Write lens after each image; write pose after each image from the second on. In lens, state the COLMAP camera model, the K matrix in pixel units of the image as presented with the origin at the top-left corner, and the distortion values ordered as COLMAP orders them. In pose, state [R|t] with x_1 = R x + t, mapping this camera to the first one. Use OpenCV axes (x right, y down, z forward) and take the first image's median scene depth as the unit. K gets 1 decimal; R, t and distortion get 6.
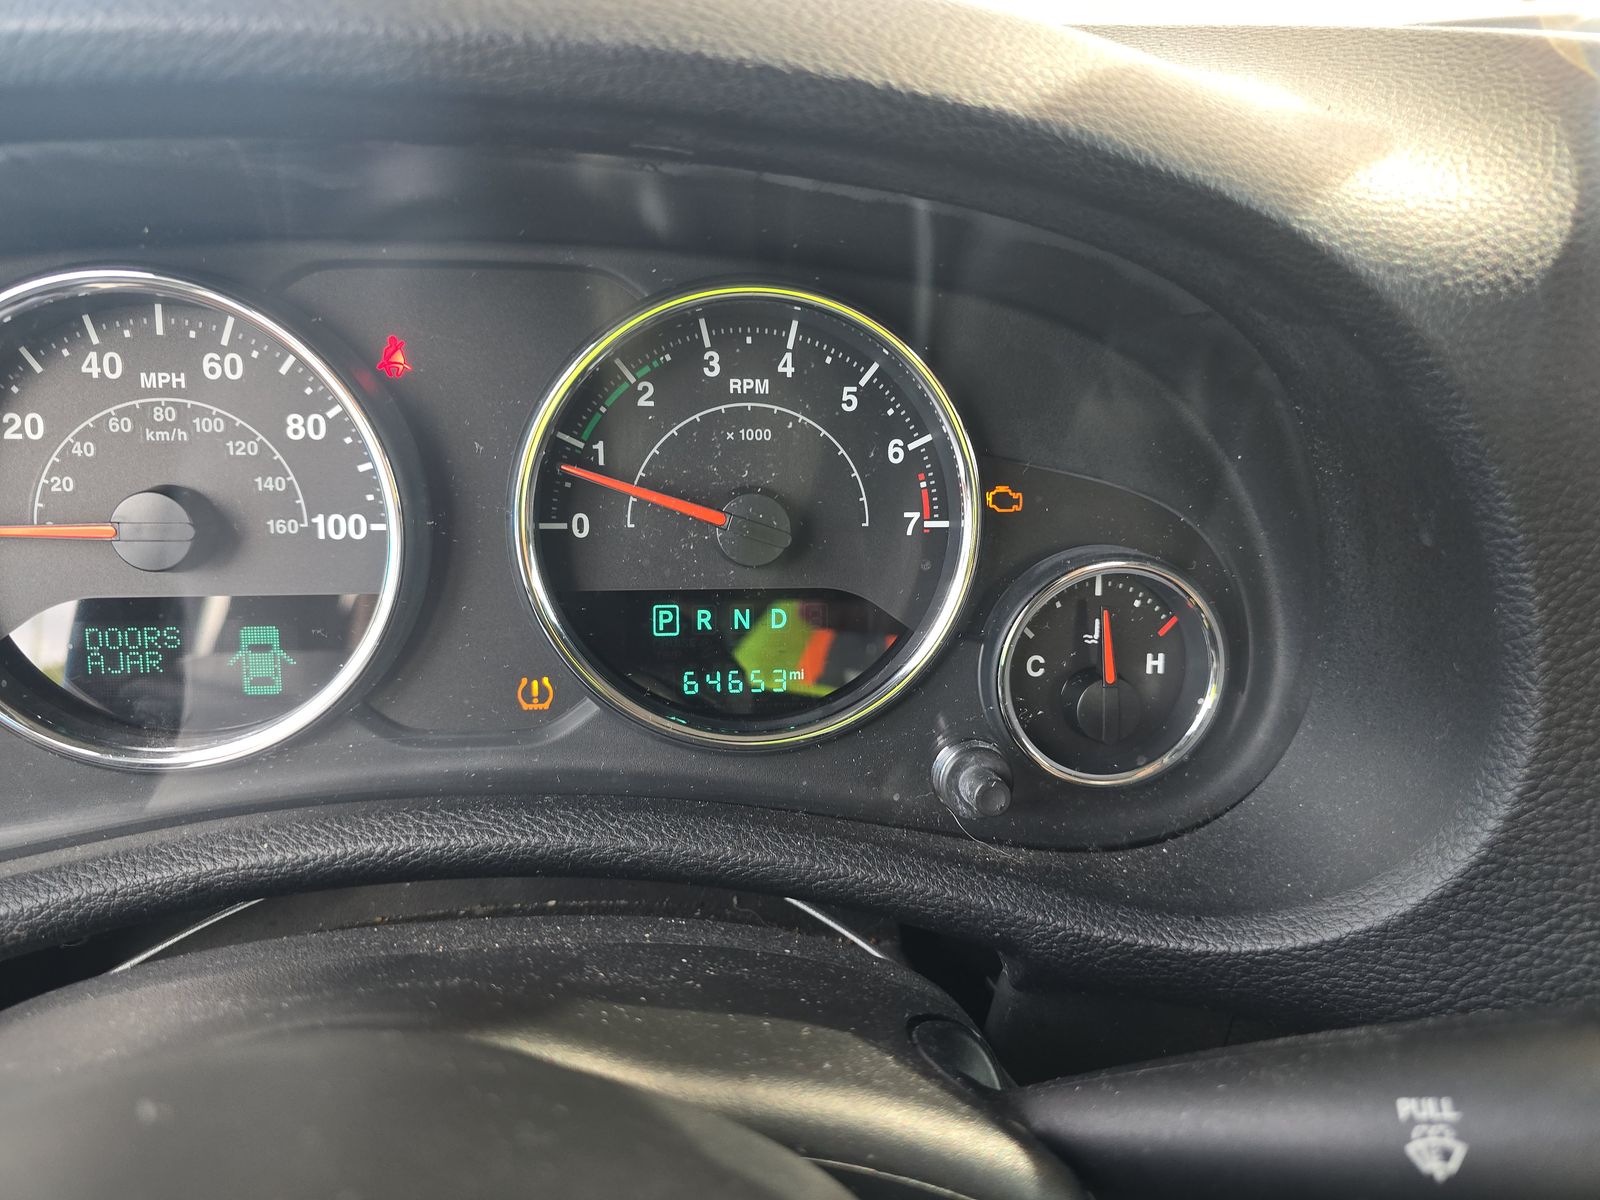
lens RADIAL K [[1068.4, 0, 741.5], [0, 1068.4, 594.4], [0, 0, 1]] dist [0.030220, -0.053954]
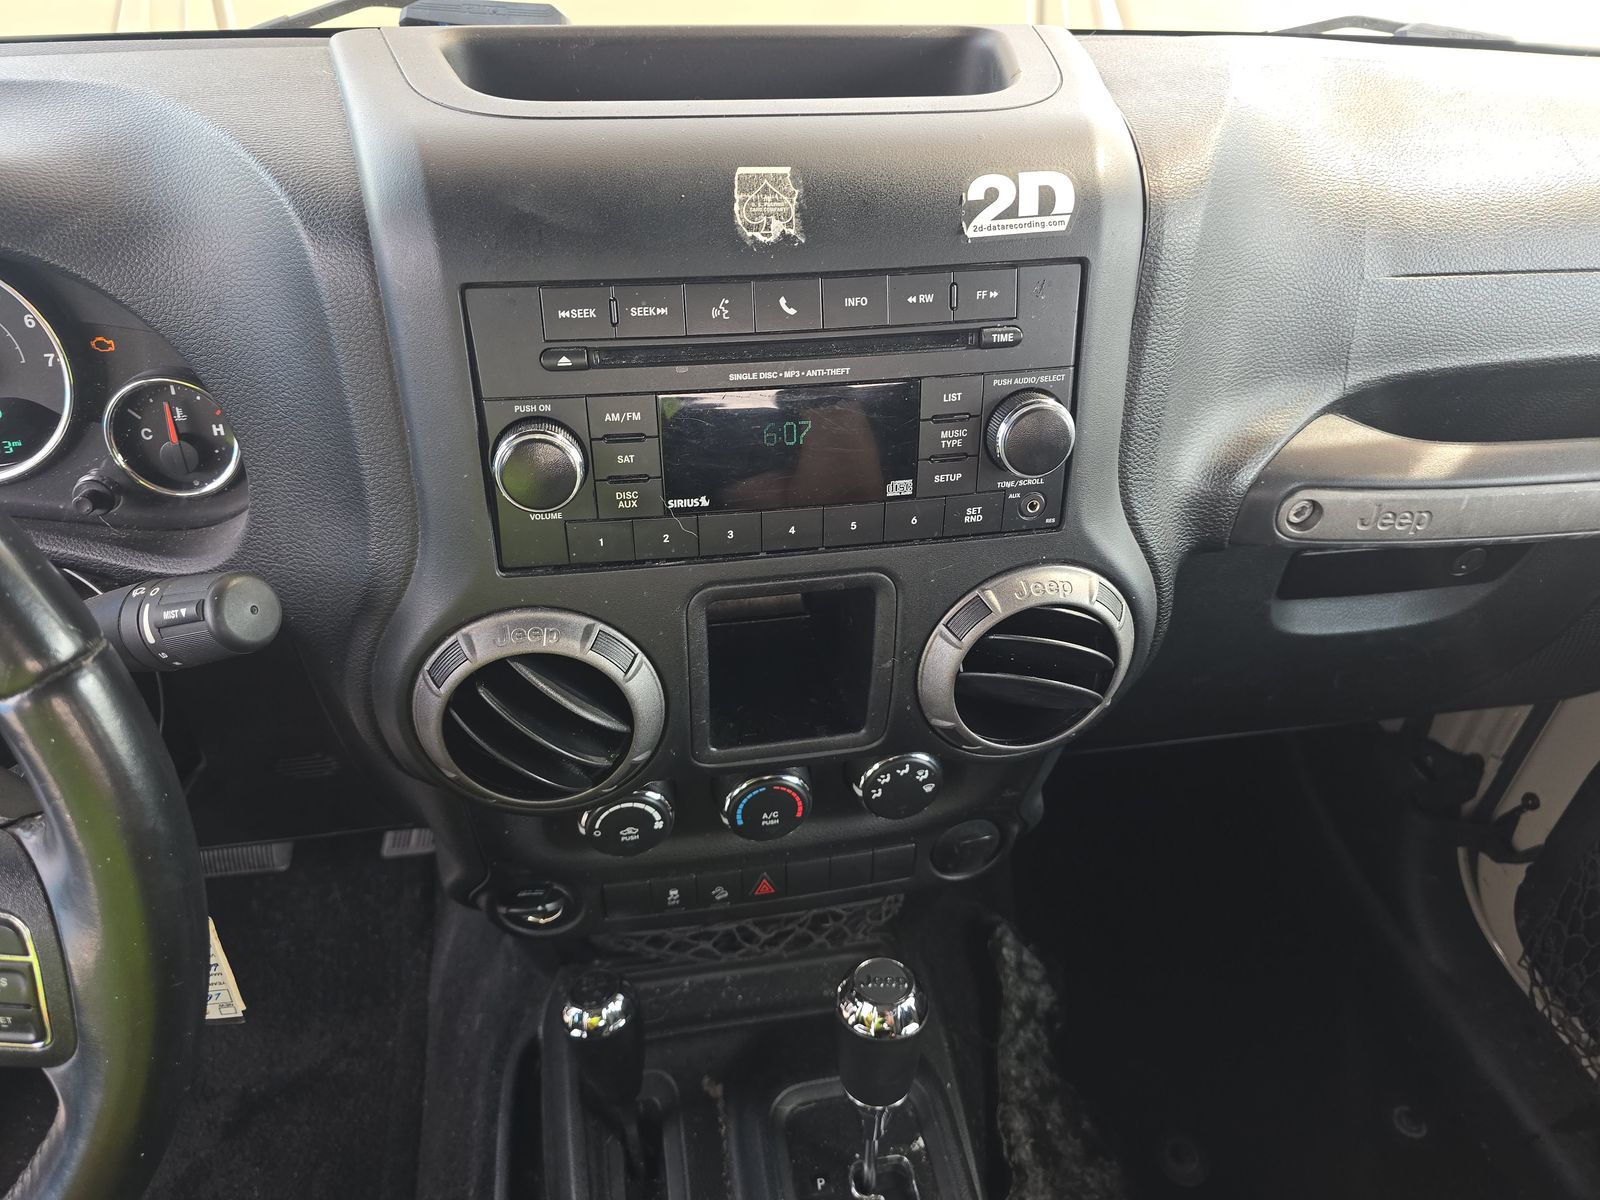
lens RADIAL K [[1076.9, 0, 800.0], [0, 1076.9, 600.0], [0, 0, 1]] dist [0.079509, -0.122920]
pose [[0.996492, -0.048640, 0.068101, 1.365861], [0.027012, 0.957137, 0.288374, -0.184103], [-0.079208, -0.285523, 0.955093, -1.044137]]
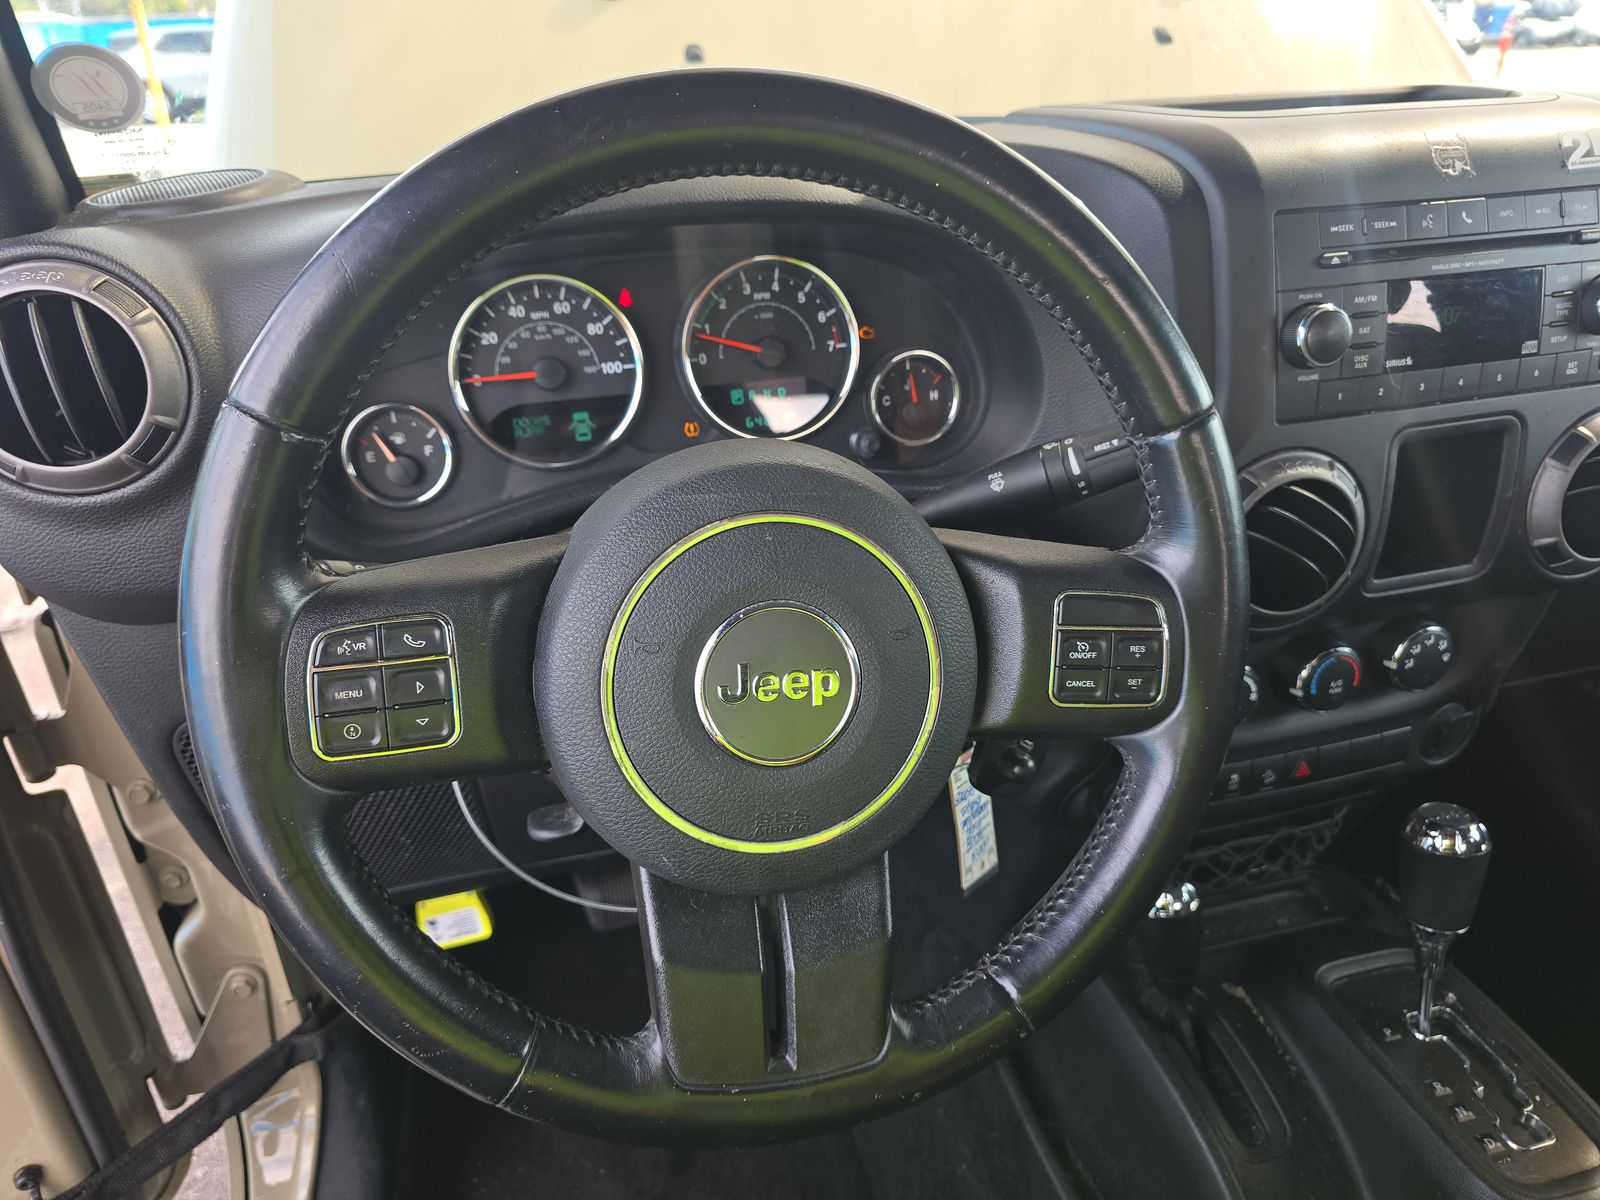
lens RADIAL K [[1078.2, 0, 800.0], [0, 1078.2, 600.0], [0, 0, 1]] dist [0.047926, -0.052732]
pose [[0.985584, -0.126159, 0.112733, -0.283403], [0.114820, 0.988137, 0.101983, 0.264345], [-0.124261, -0.087569, 0.988378, -1.602080]]
